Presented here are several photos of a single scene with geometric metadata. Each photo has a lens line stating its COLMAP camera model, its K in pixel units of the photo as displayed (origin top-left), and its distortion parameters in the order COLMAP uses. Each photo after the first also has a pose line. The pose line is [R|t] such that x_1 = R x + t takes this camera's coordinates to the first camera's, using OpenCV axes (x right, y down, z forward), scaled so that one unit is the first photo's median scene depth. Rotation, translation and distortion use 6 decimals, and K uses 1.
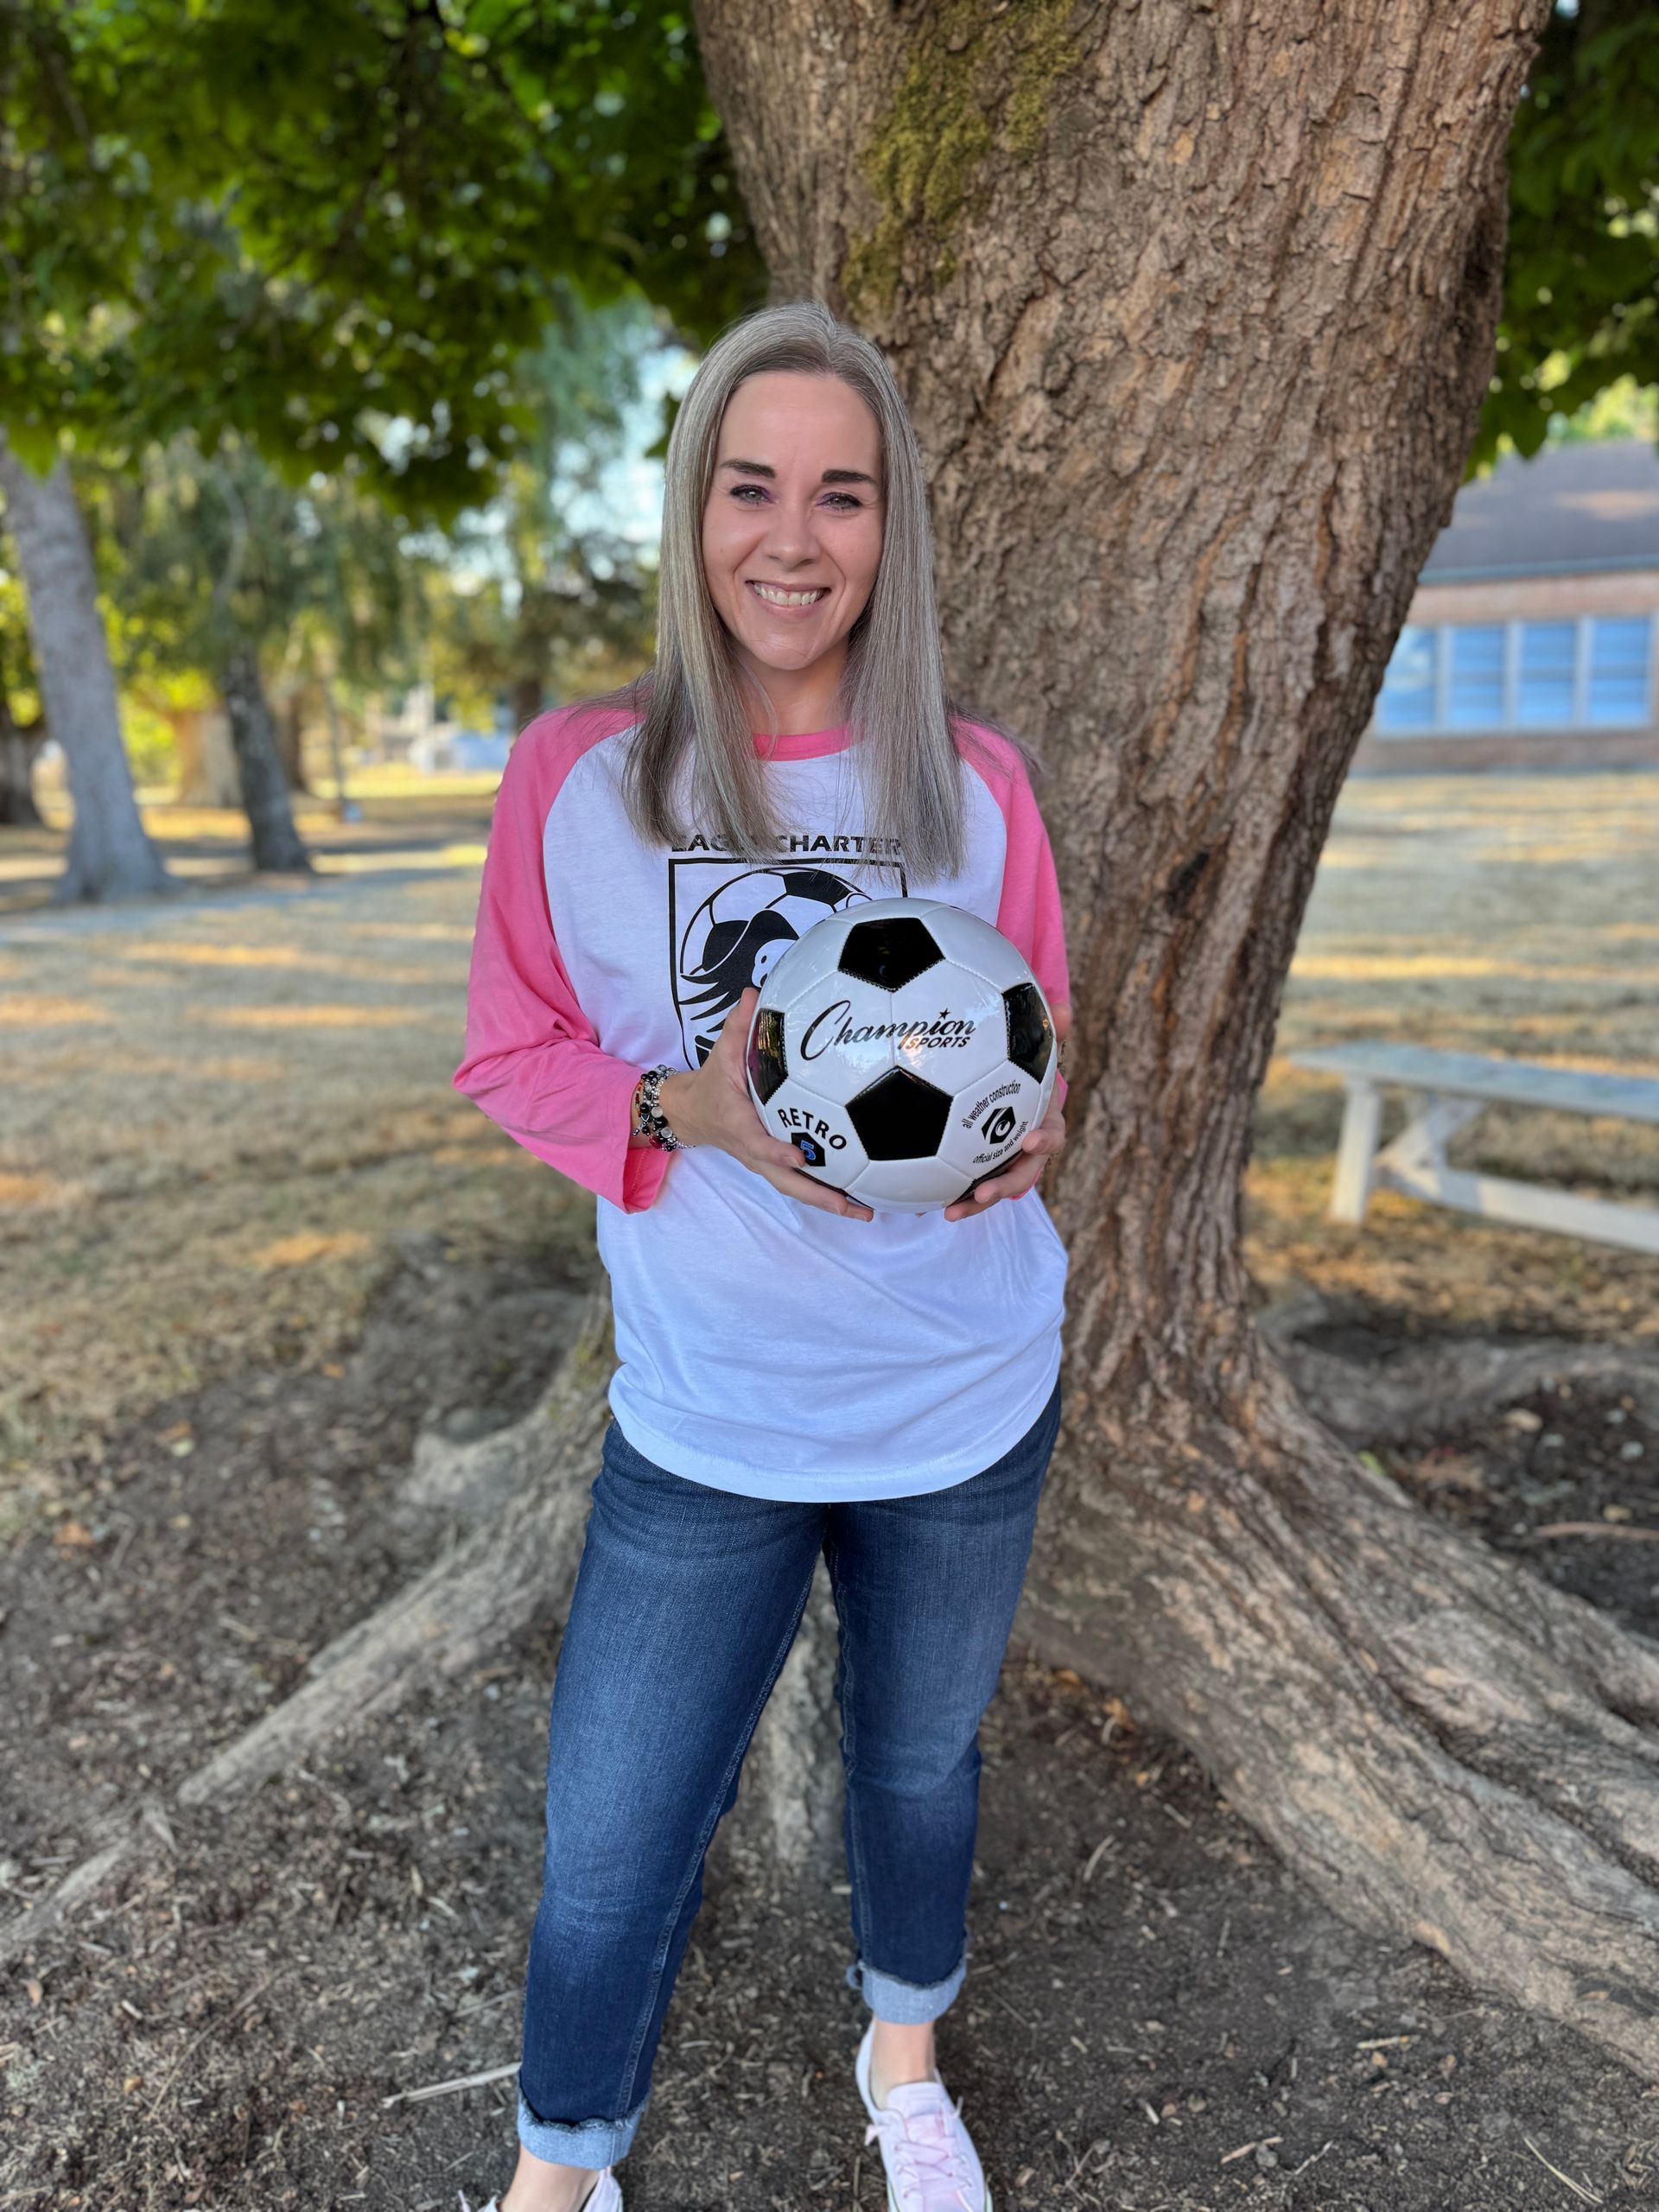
lens RADIAL K [[1607.4, 0, 822.3], [0, 1607.4, 1119.5], [0, 0, 1]] dist [0.001757, -0.009021]
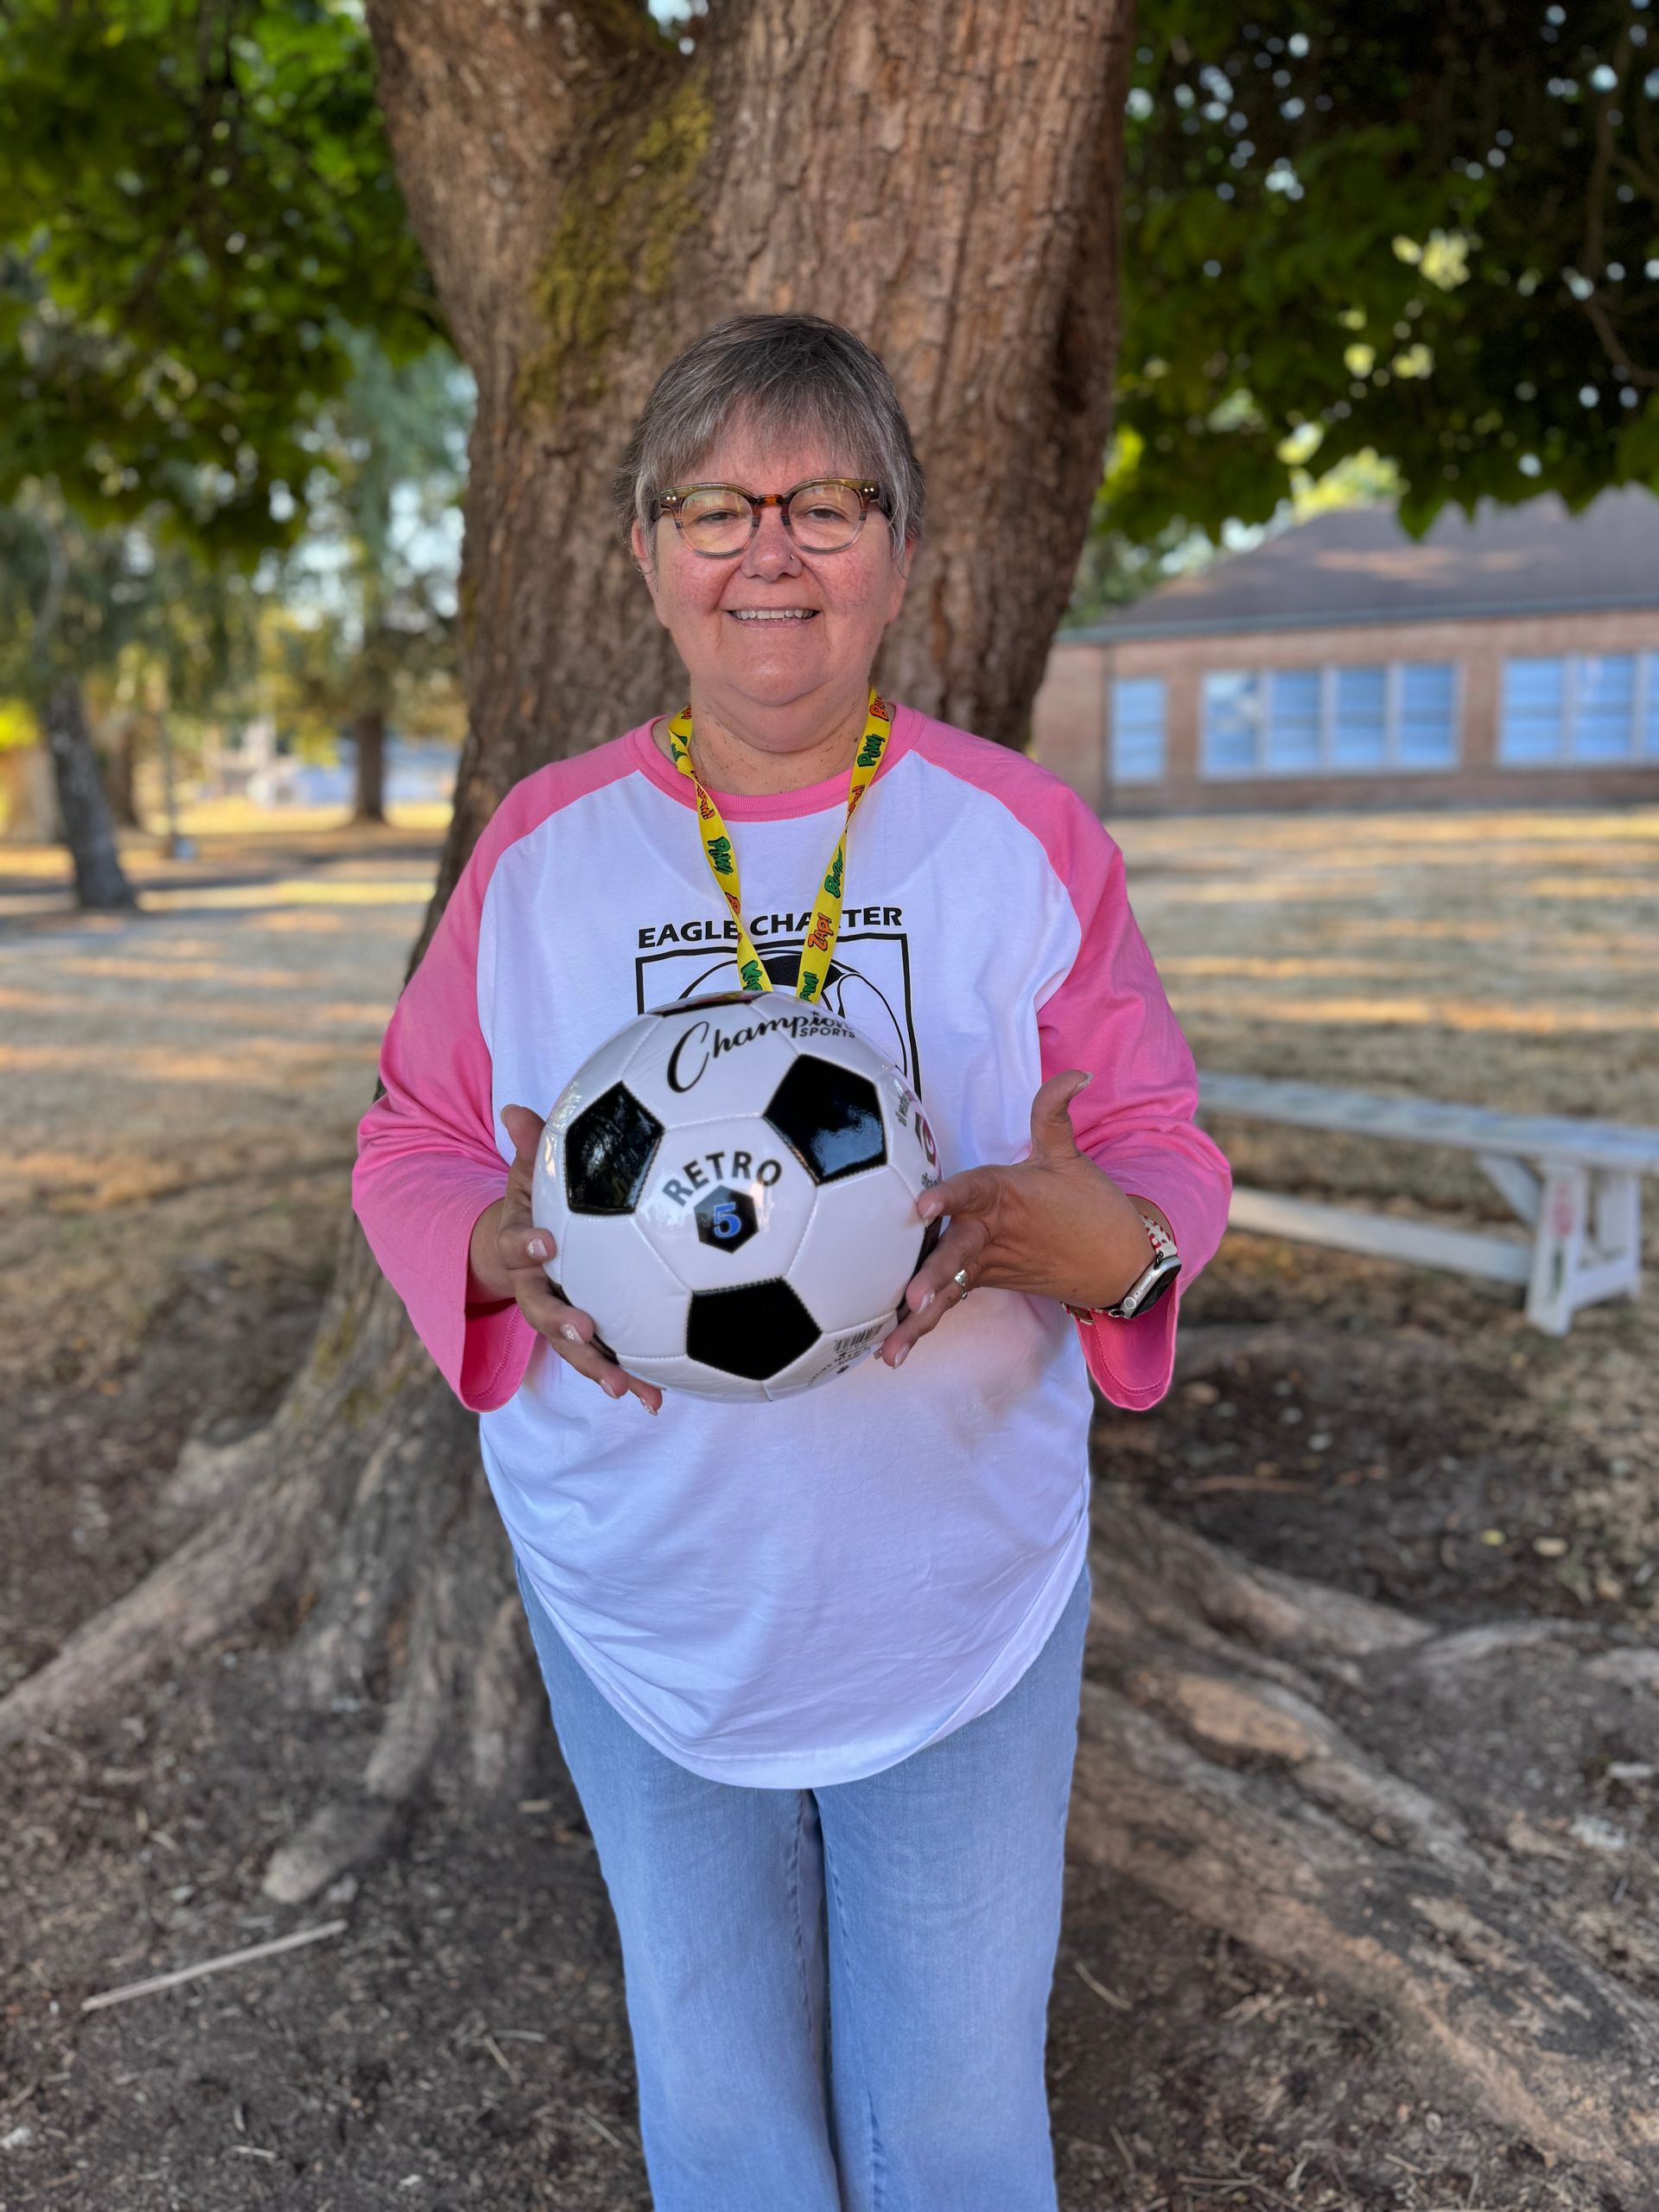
lens RADIAL K [[1610.8, 0, 823.0], [0, 1610.8, 1116.5], [0, 0, 1]] dist [-0.001024, -0.005944]
pose [[0.996121, -0.013958, 0.086881, 0.129351], [0.016057, 0.999595, -0.023513, 0.026346], [-0.086518, 0.024817, 0.995941, -0.157425]]
